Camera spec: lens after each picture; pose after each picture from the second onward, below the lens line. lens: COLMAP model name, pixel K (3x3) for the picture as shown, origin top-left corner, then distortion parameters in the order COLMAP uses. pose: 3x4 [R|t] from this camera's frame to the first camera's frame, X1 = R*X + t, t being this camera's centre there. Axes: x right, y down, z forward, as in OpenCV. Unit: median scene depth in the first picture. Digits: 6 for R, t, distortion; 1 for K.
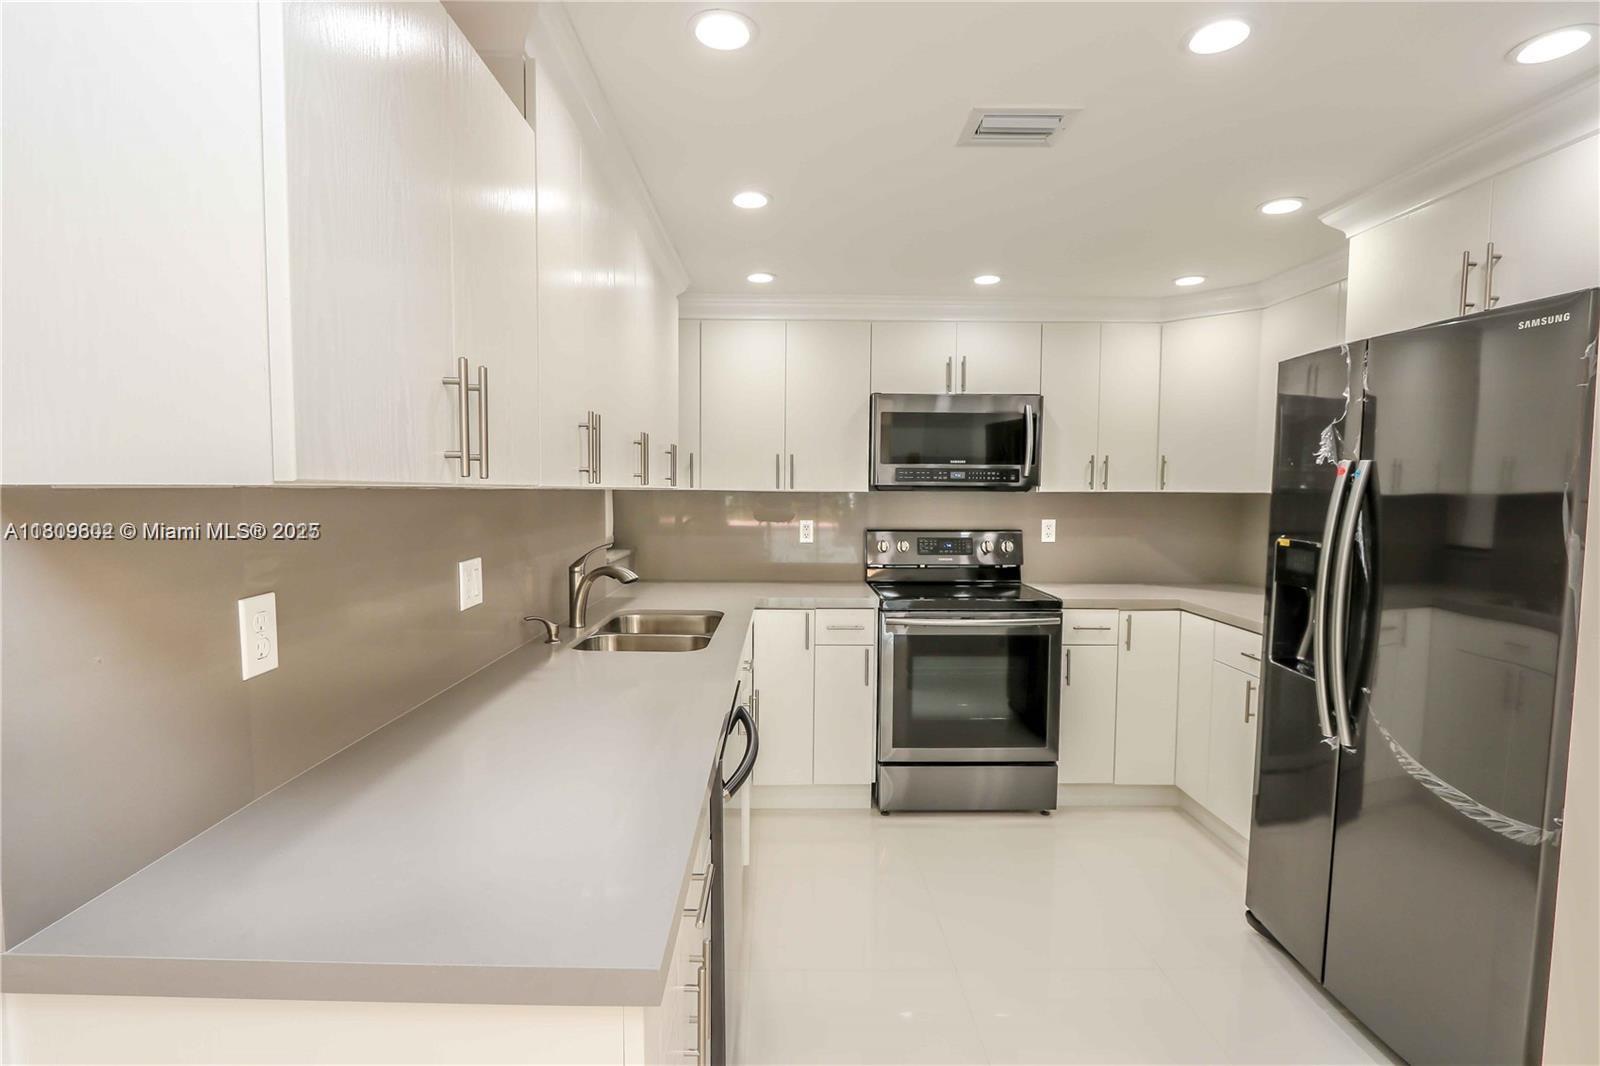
lens RADIAL K [[755.6, 0, 774.1], [0, 755.6, 540.1], [0, 0, 1]] dist [-0.020798, 0.001145]
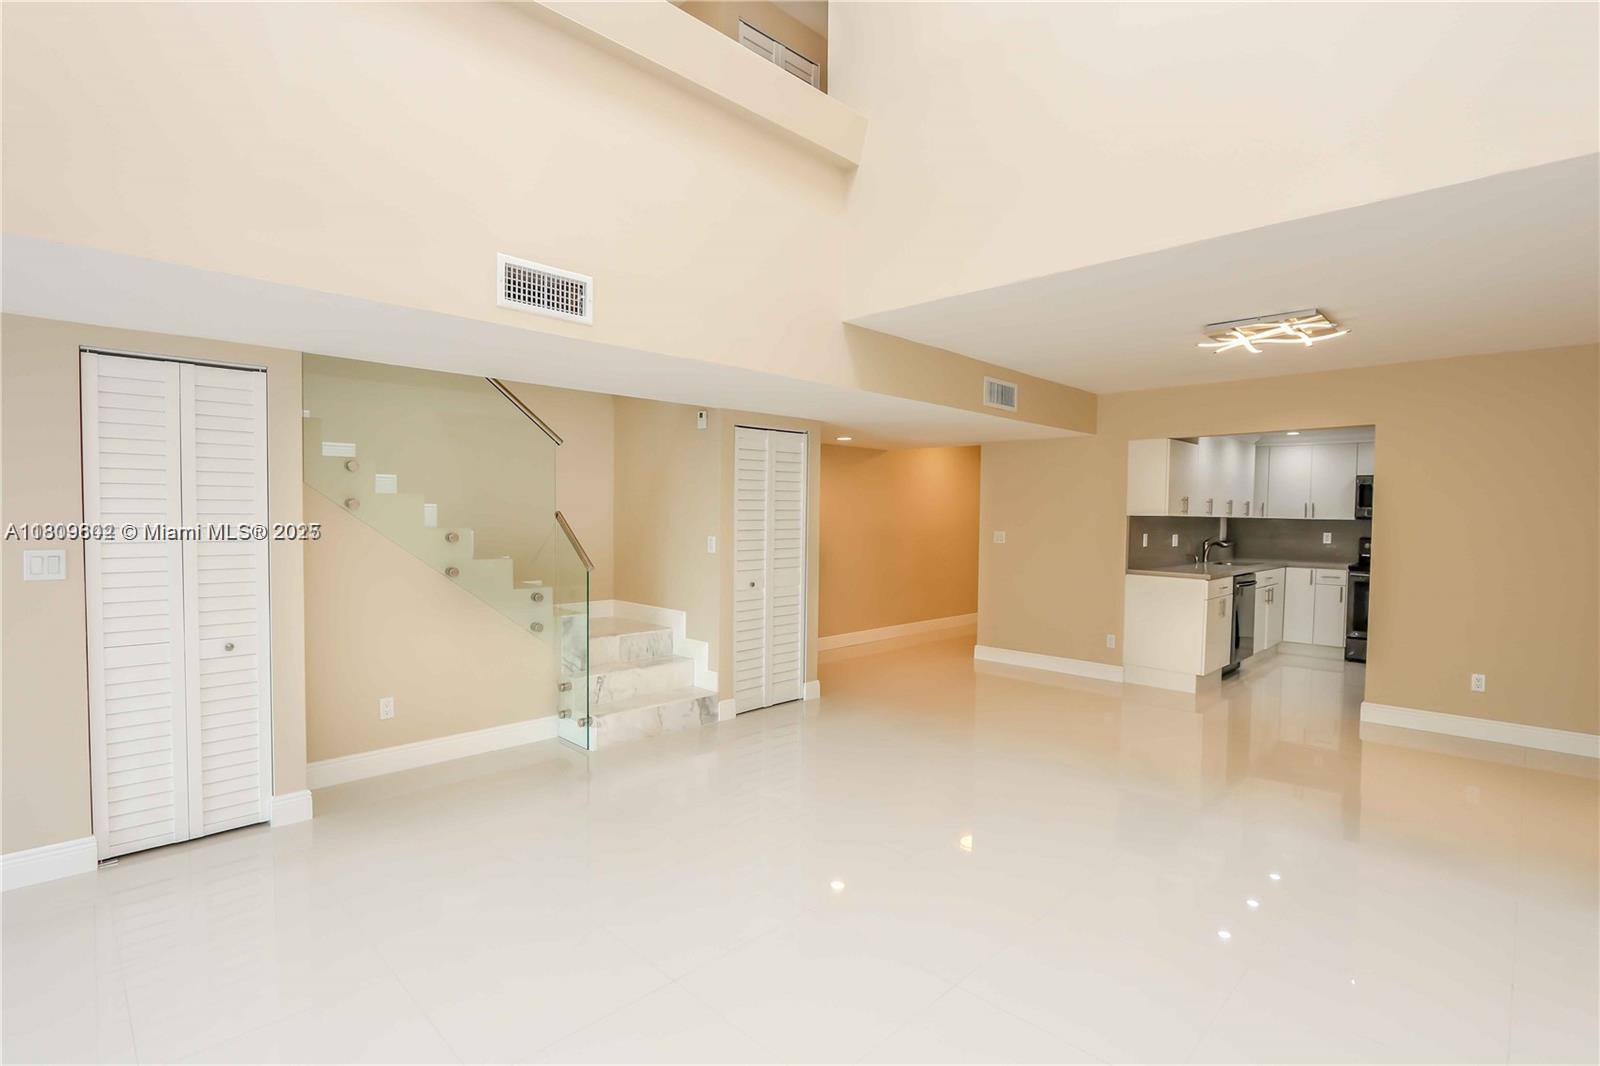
lens RADIAL K [[755.6, 0, 774.1], [0, 755.6, 540.1], [0, 0, 1]] dist [-0.020798, 0.001145]
pose [[0.699963, 0.030351, -0.713534, 0.547145], [-0.057244, 0.998266, -0.013693, 0.134591], [0.711881, 0.050430, 0.700487, -1.904148]]
